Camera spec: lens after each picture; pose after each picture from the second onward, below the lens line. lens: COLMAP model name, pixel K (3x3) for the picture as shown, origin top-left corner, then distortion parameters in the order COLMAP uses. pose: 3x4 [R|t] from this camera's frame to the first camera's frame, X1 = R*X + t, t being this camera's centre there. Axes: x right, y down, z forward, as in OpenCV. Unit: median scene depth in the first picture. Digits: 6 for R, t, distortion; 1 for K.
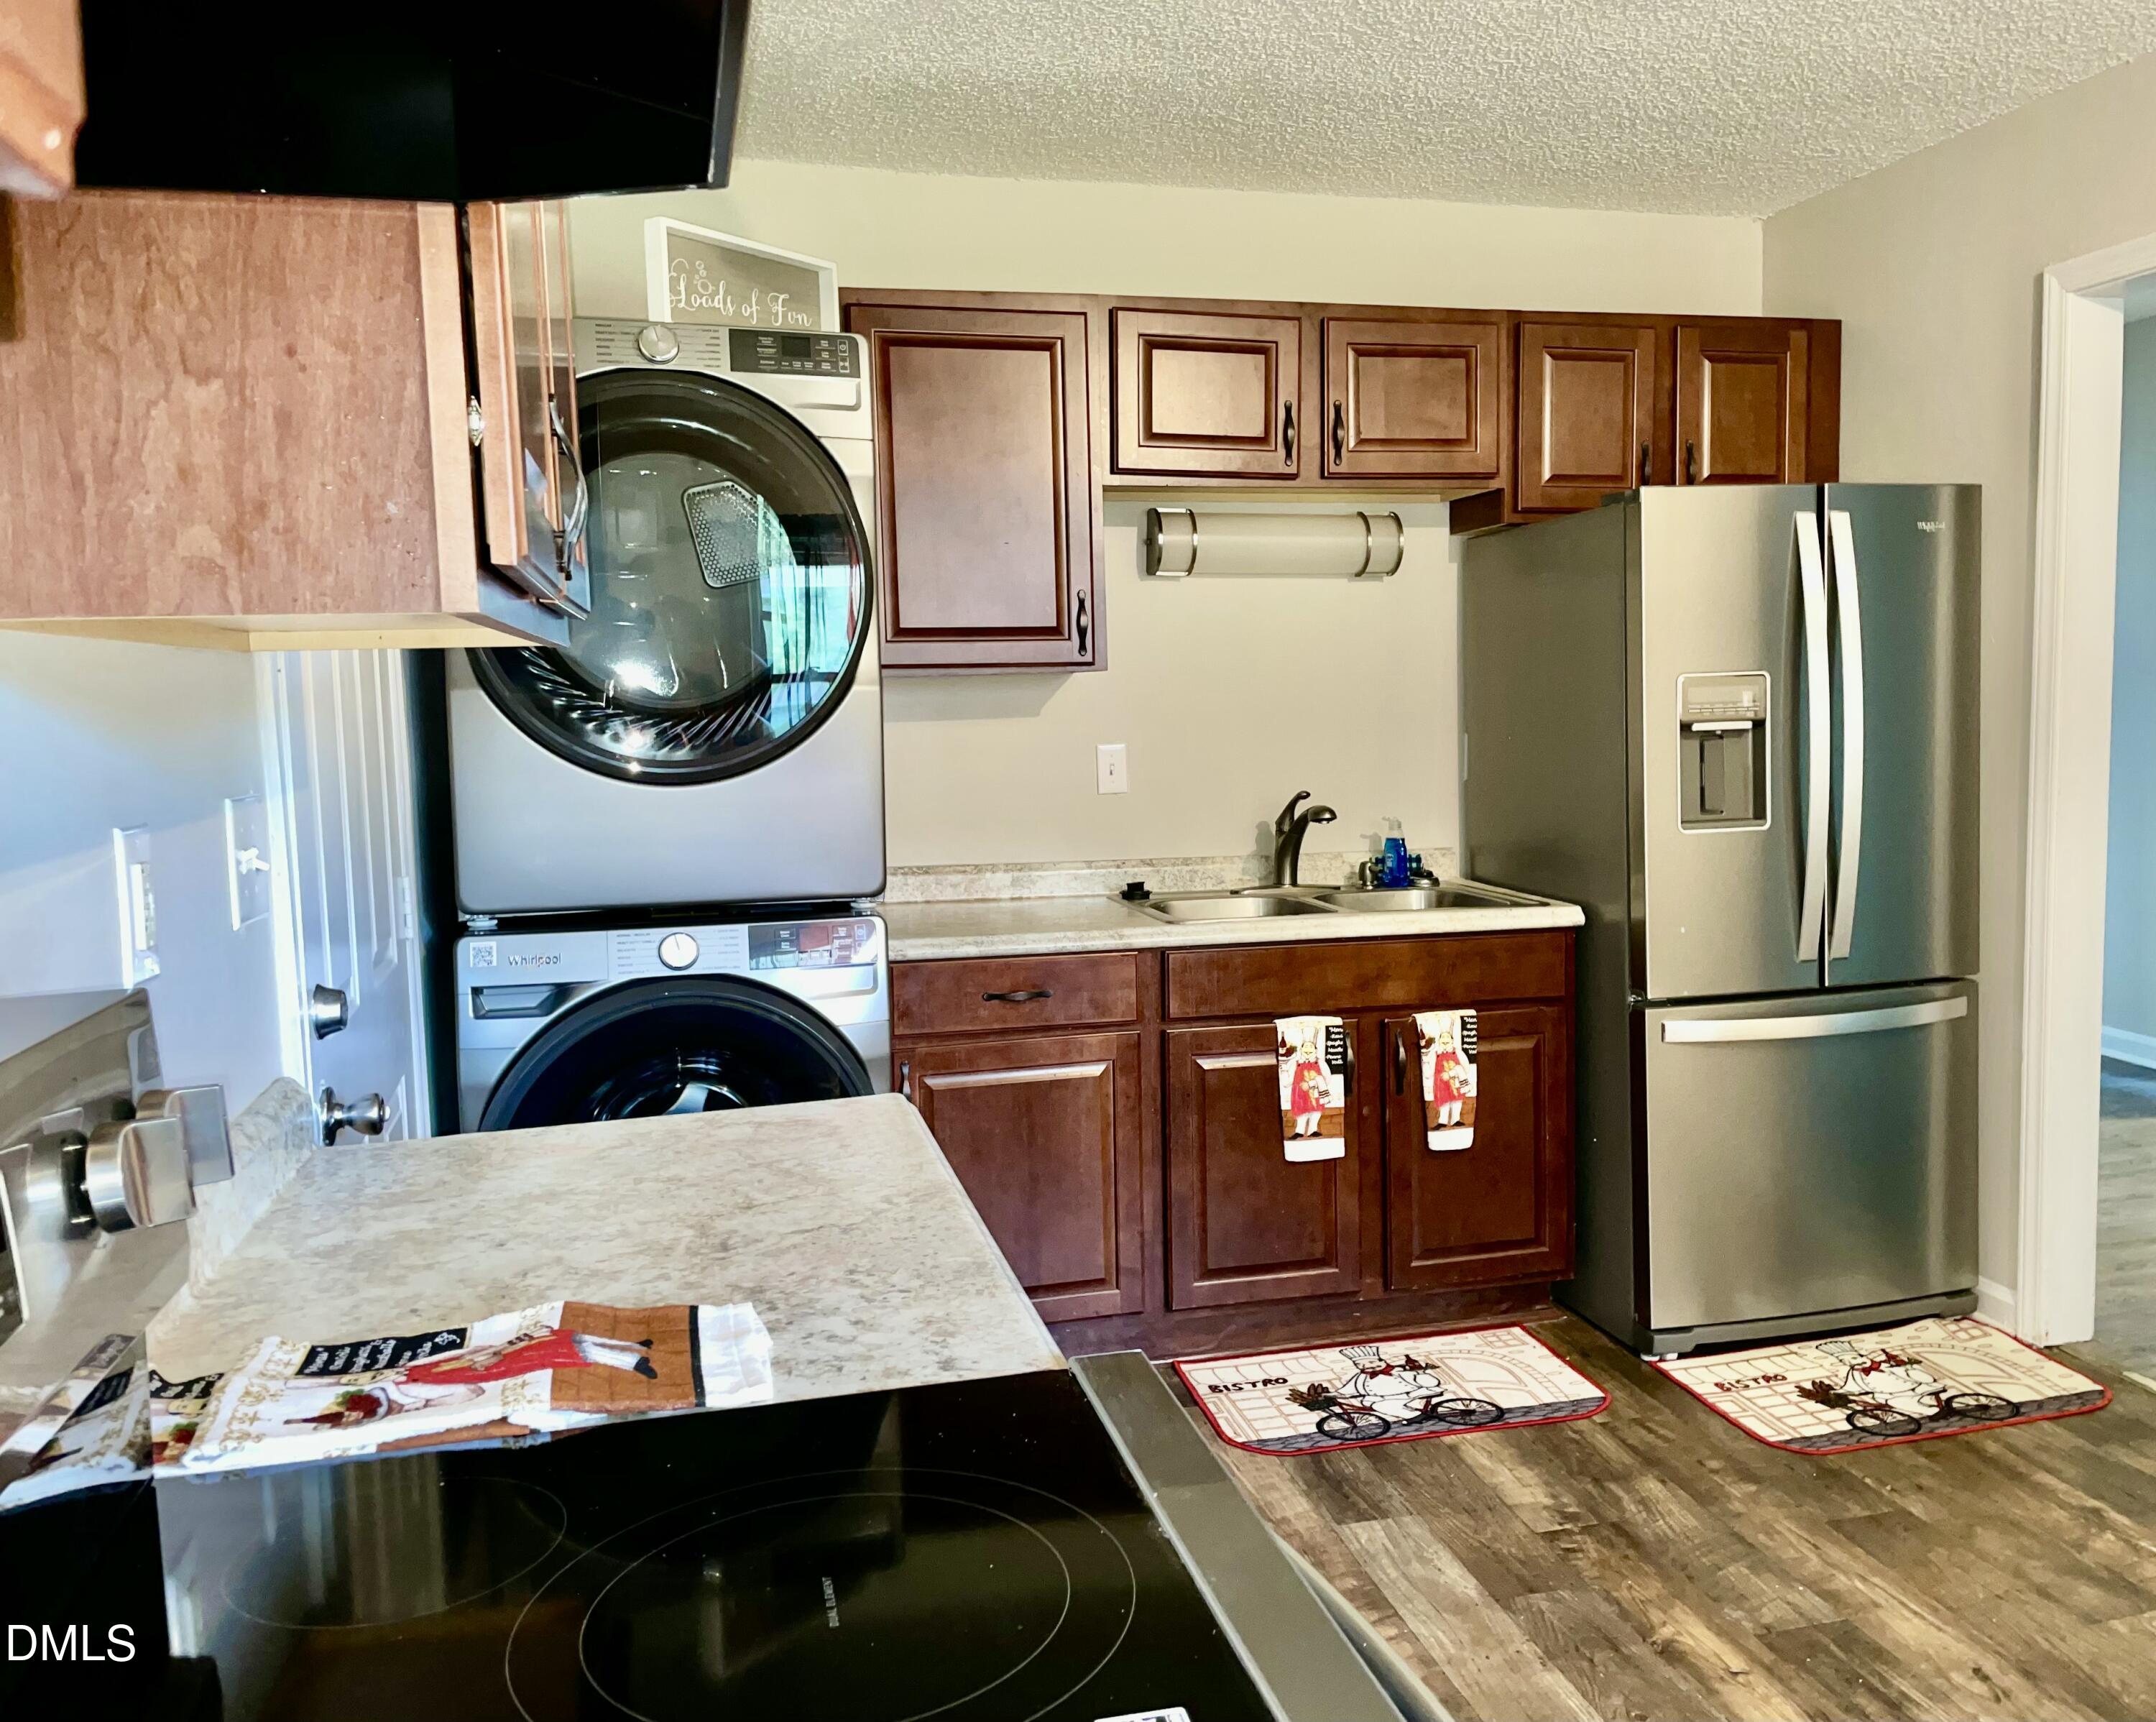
lens RADIAL K [[1780.6, 0, 1079.0], [0, 1780.6, 845.4], [0, 0, 1]] dist [0.114316, -0.161677]
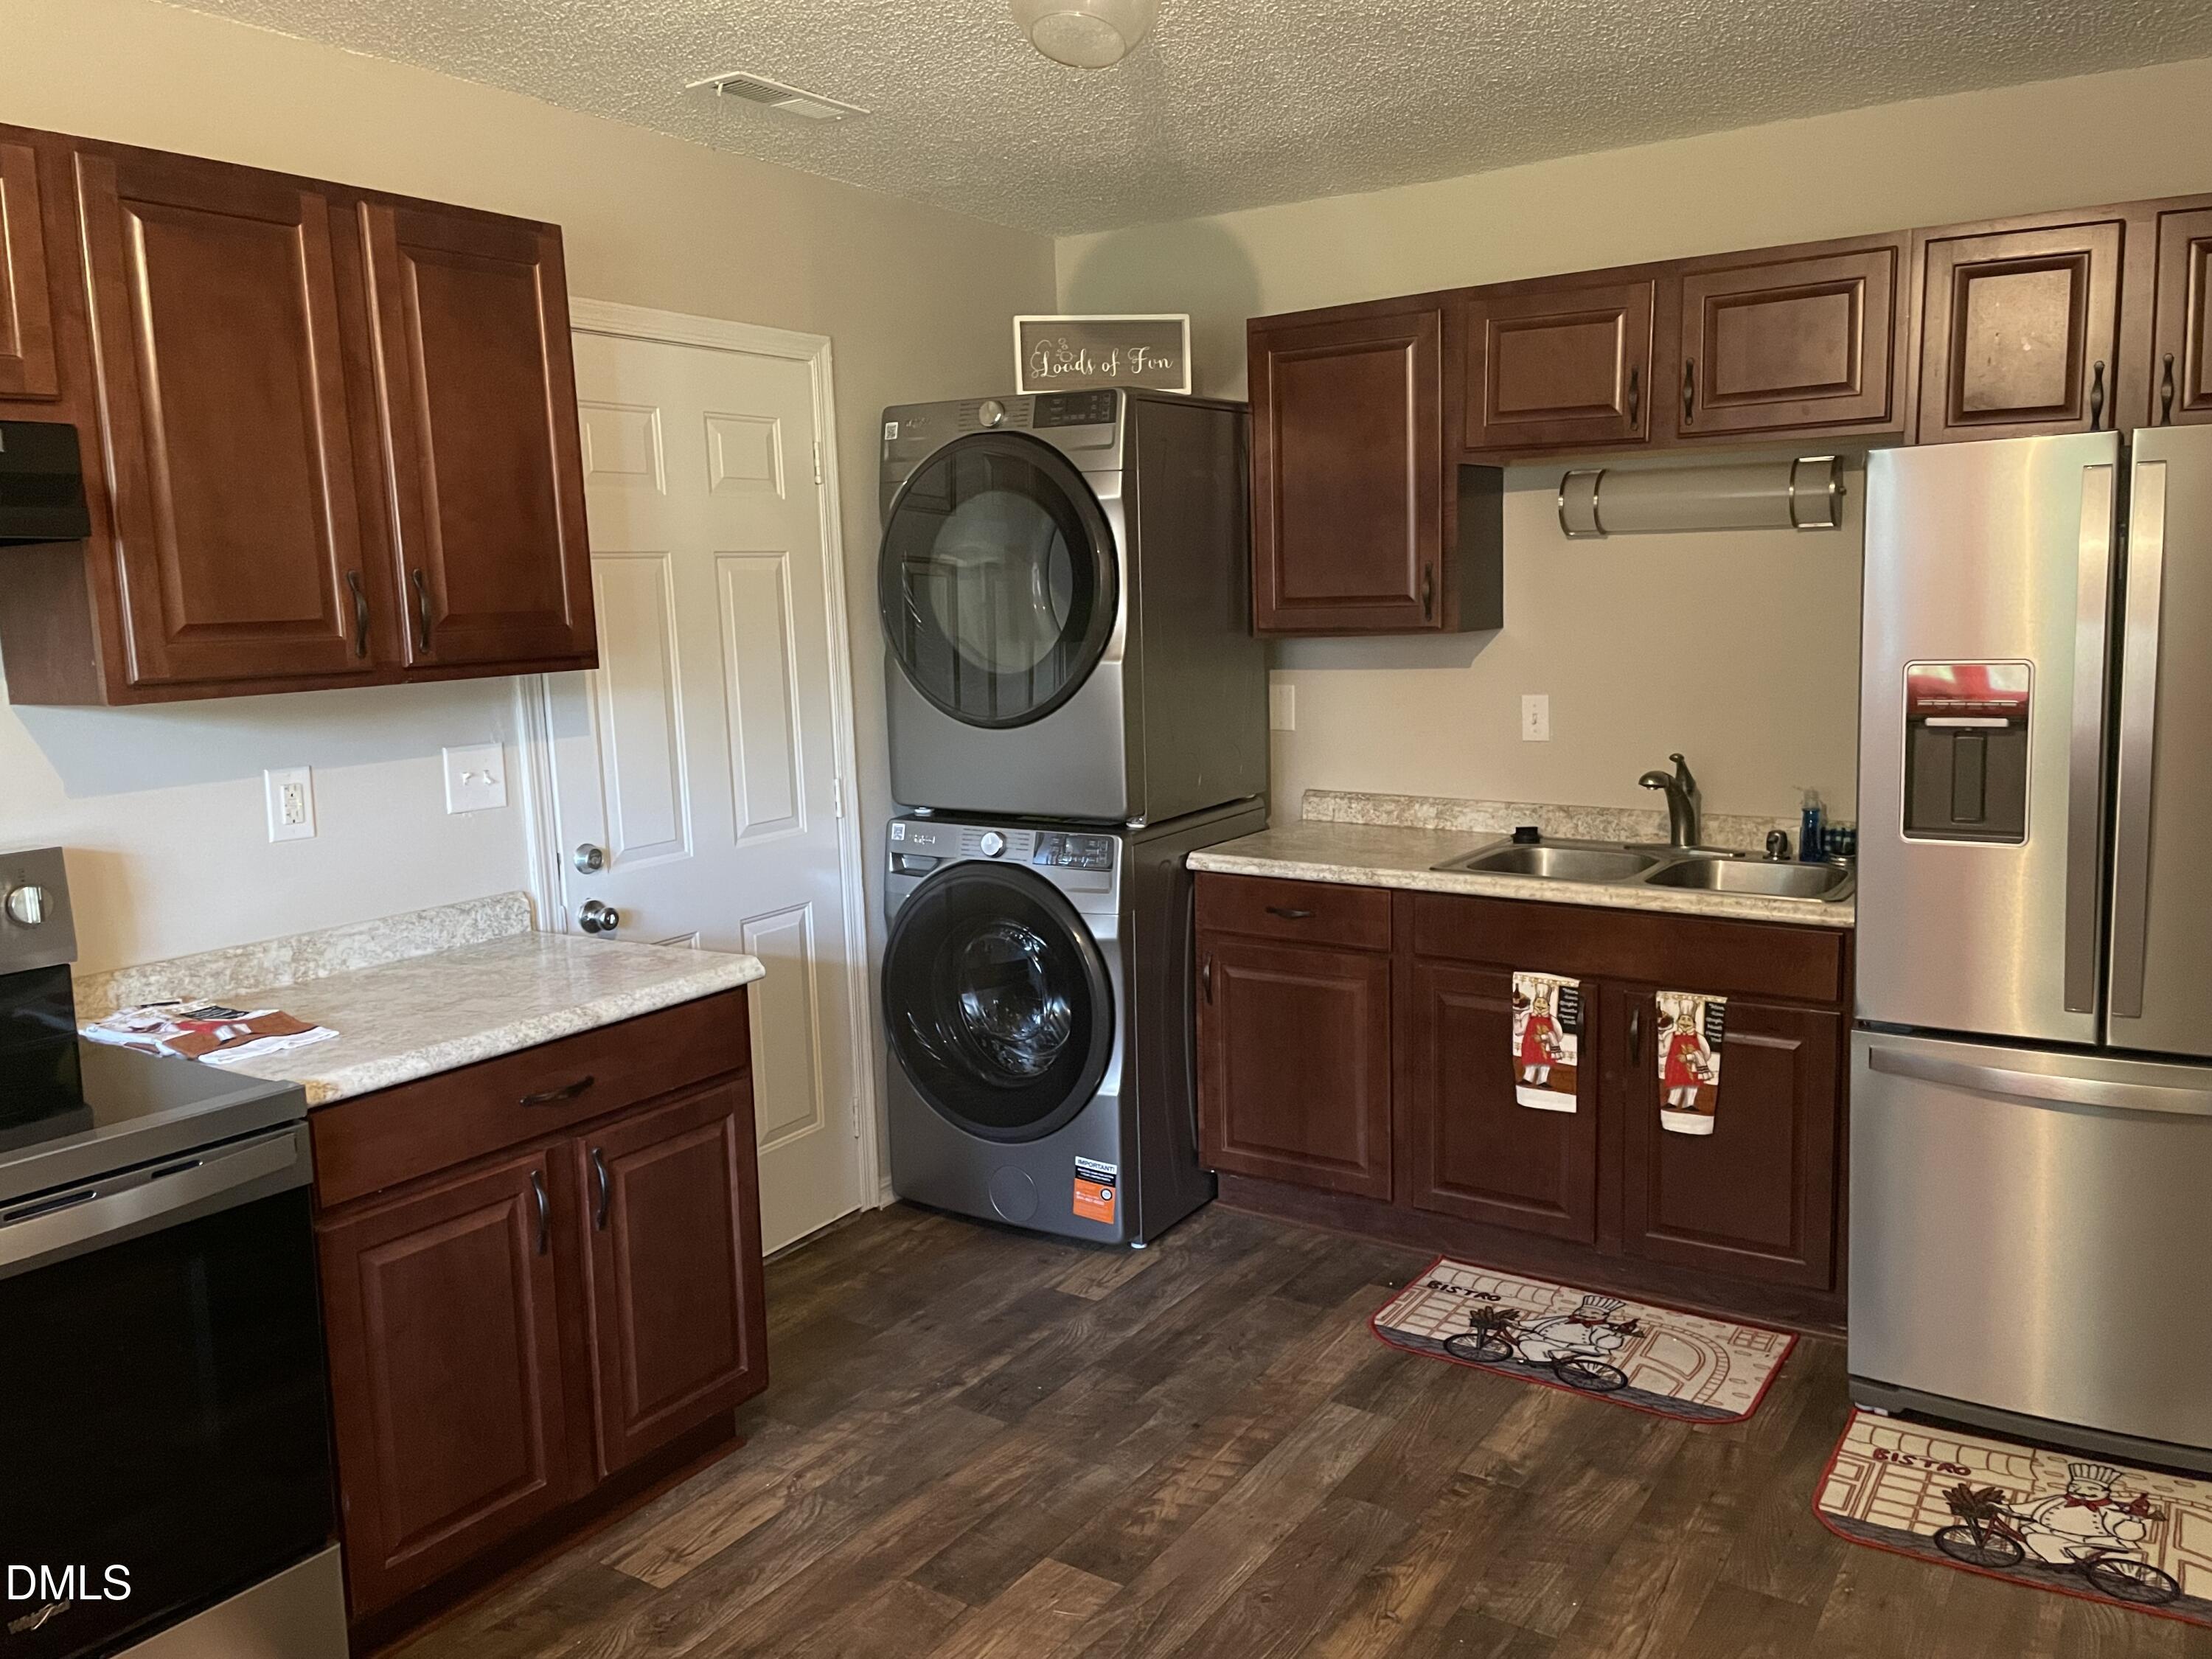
lens RADIAL K [[1702.2, 0, 1116.9], [0, 1702.2, 817.3], [0, 0, 1]] dist [0.111685, -0.155026]
pose [[0.661243, 0.105723, -0.742685, 0.704421], [-0.046260, 0.993882, 0.100295, -0.085646], [0.748744, -0.031963, 0.662088, 0.147582]]
